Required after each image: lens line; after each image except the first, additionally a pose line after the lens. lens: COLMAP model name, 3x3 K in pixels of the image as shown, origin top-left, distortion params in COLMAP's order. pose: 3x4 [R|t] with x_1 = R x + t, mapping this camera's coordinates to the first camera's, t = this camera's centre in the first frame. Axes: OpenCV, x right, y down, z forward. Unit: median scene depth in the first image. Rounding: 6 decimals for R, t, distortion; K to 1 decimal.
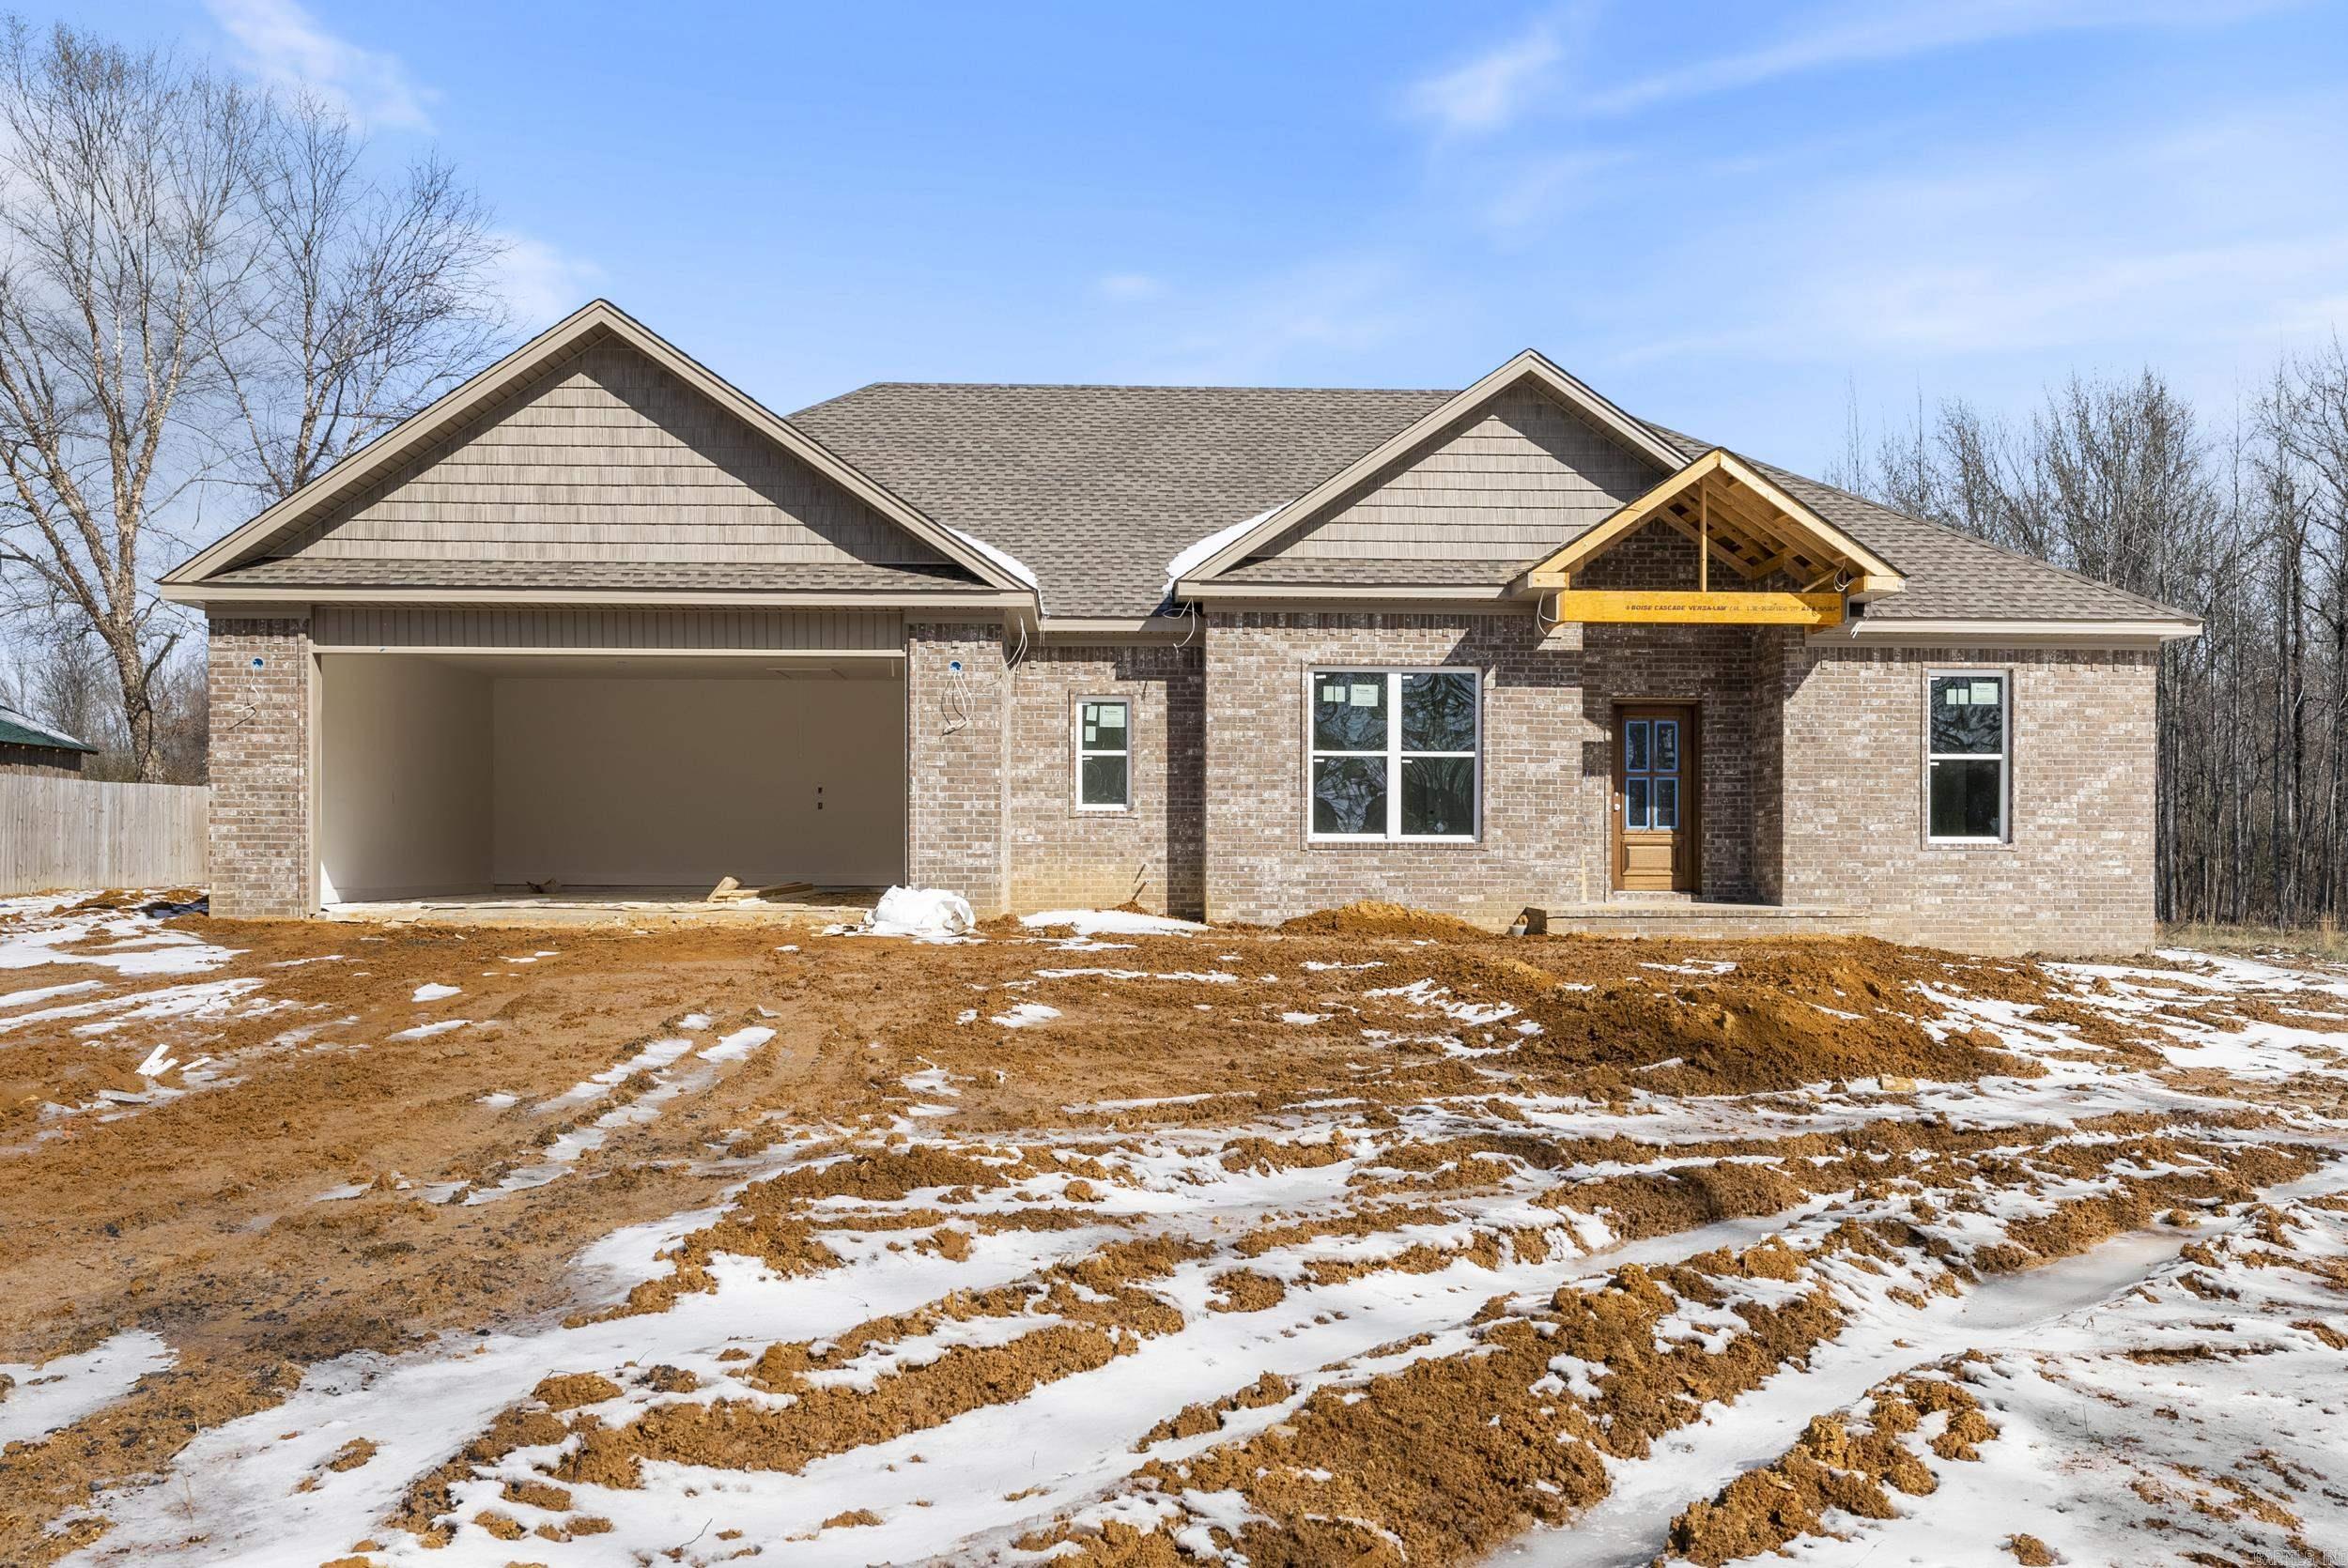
lens RADIAL K [[1872.7, 0, 1175.7], [0, 1872.7, 789.3], [0, 0, 1]] dist [-0.002315, -0.002131]
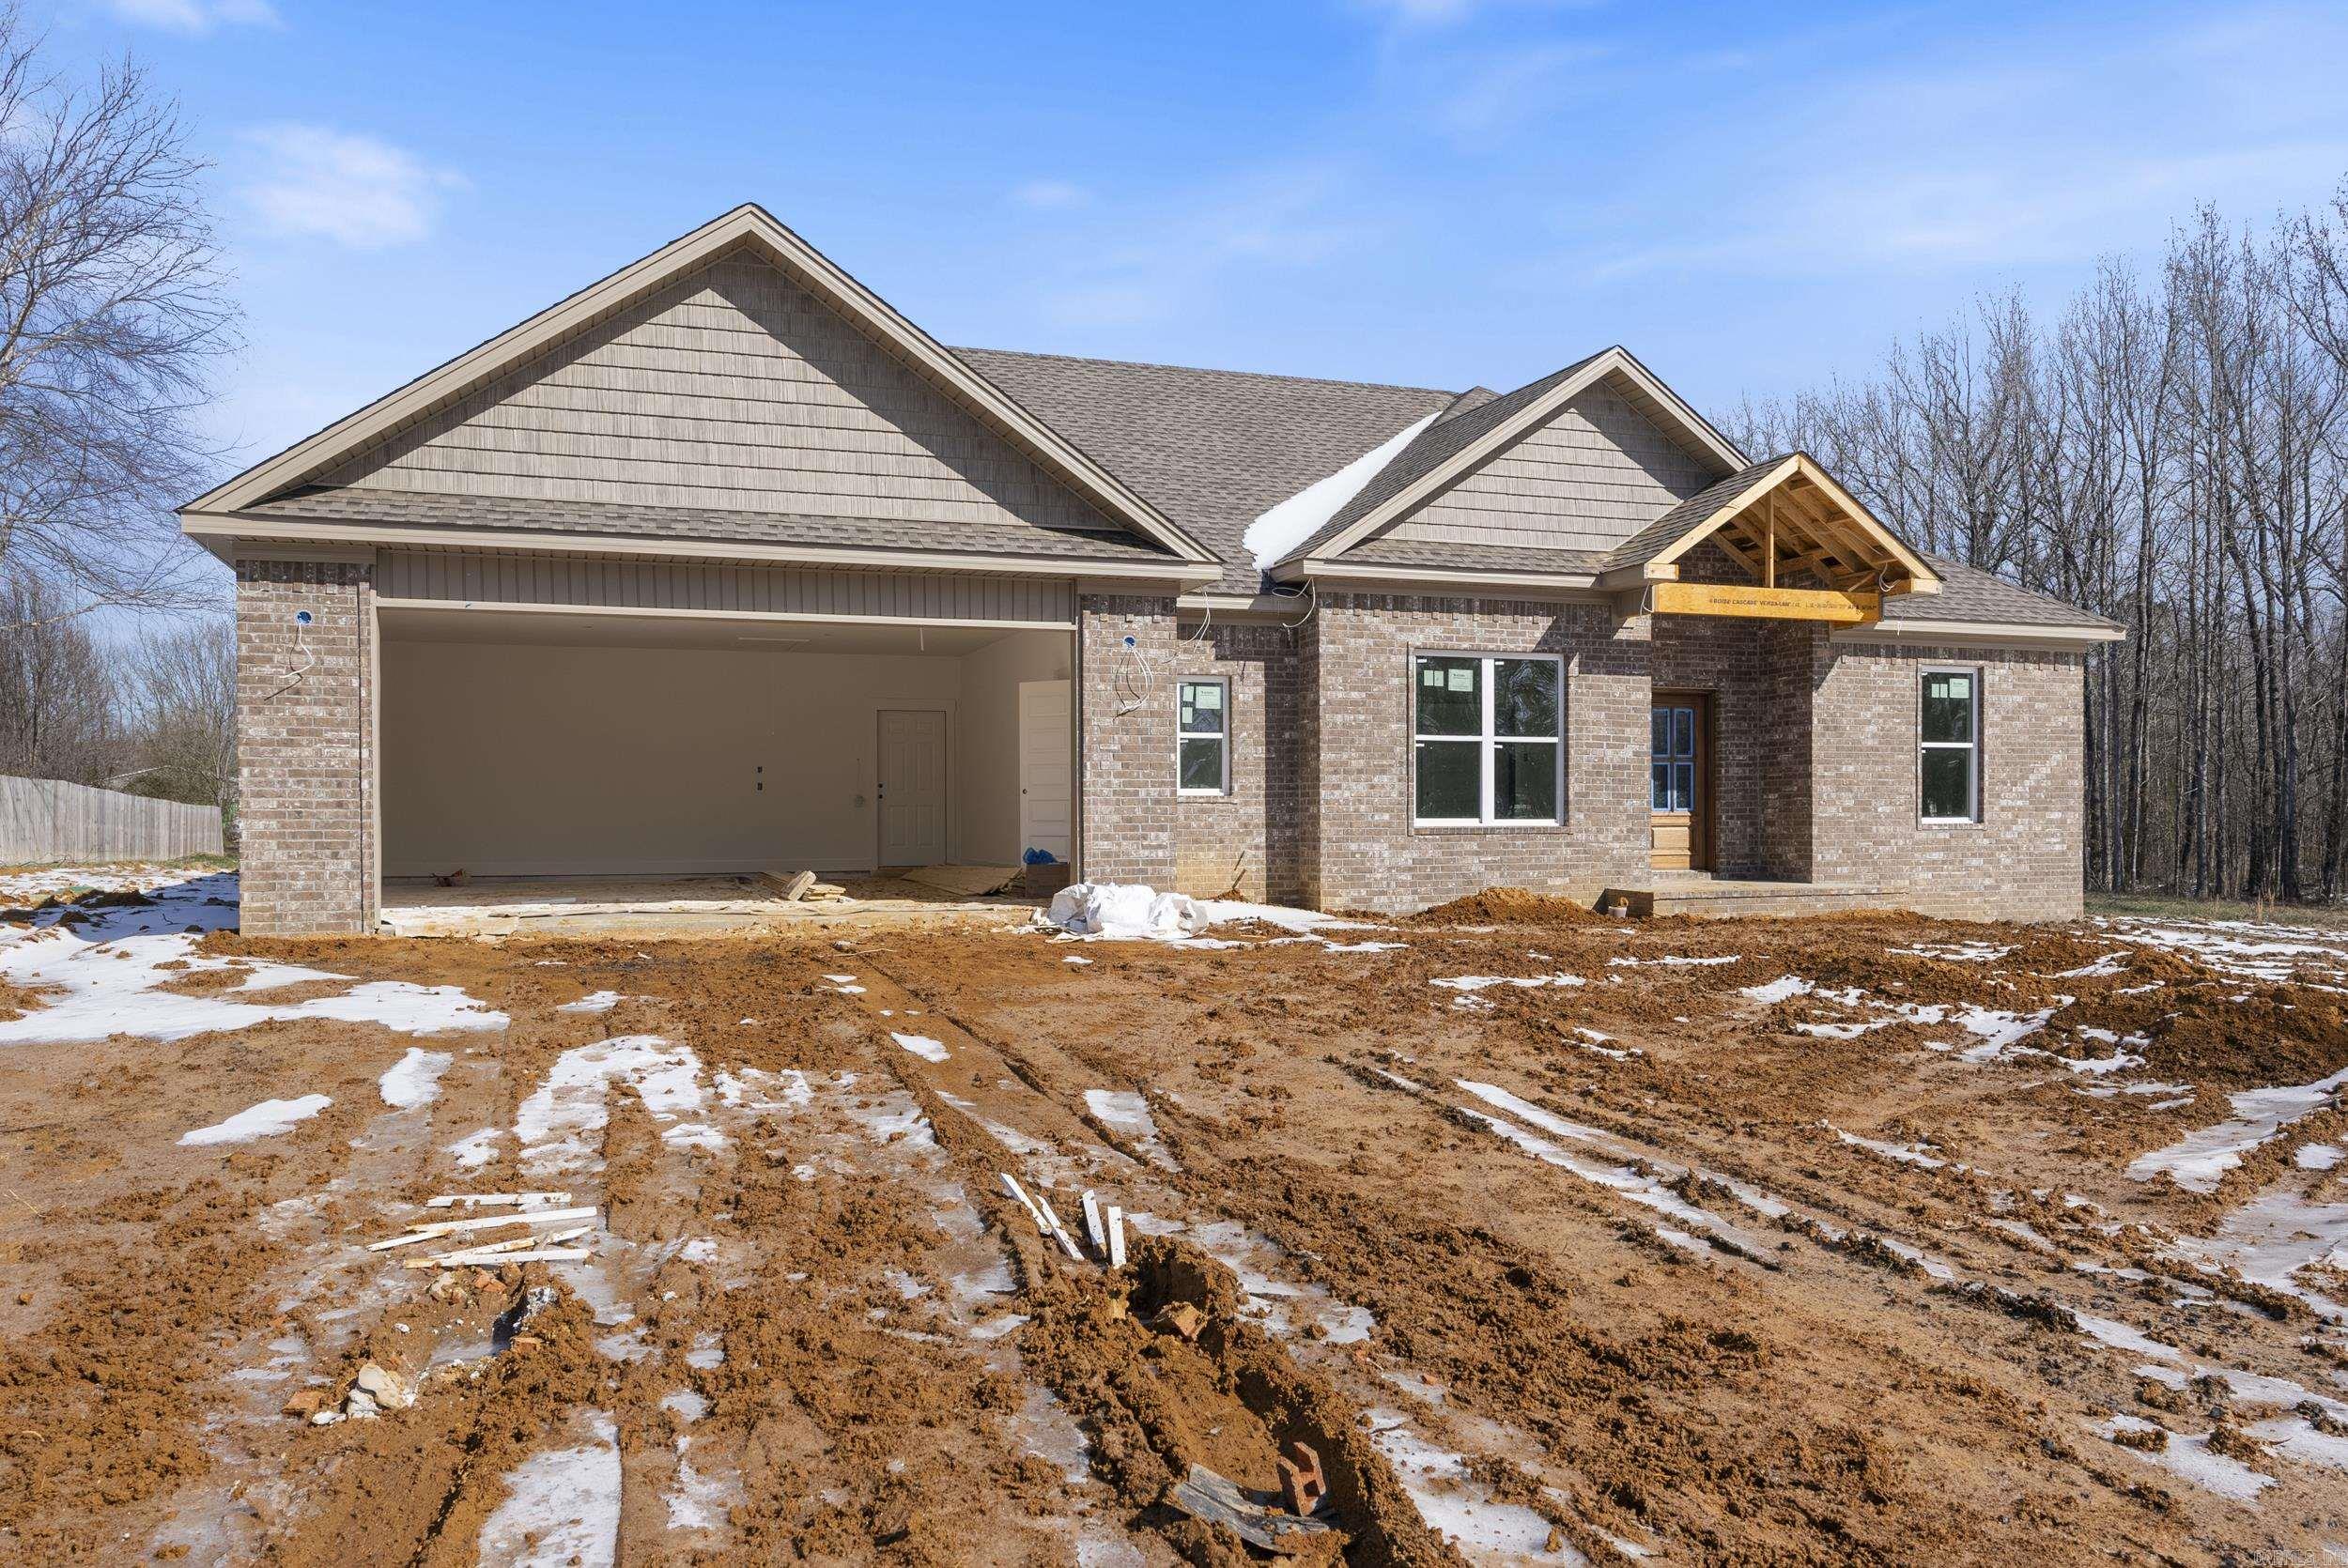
lens RADIAL K [[1683.8, 0, 1174.2], [0, 1683.8, 777.2], [0, 0, 1]] dist [-0.002684, -0.000118]
pose [[0.957577, 0.000642, 0.288175, -0.309093], [-0.003781, 0.999939, 0.010336, -0.007153], [-0.288151, -0.010988, 0.957522, 0.183279]]
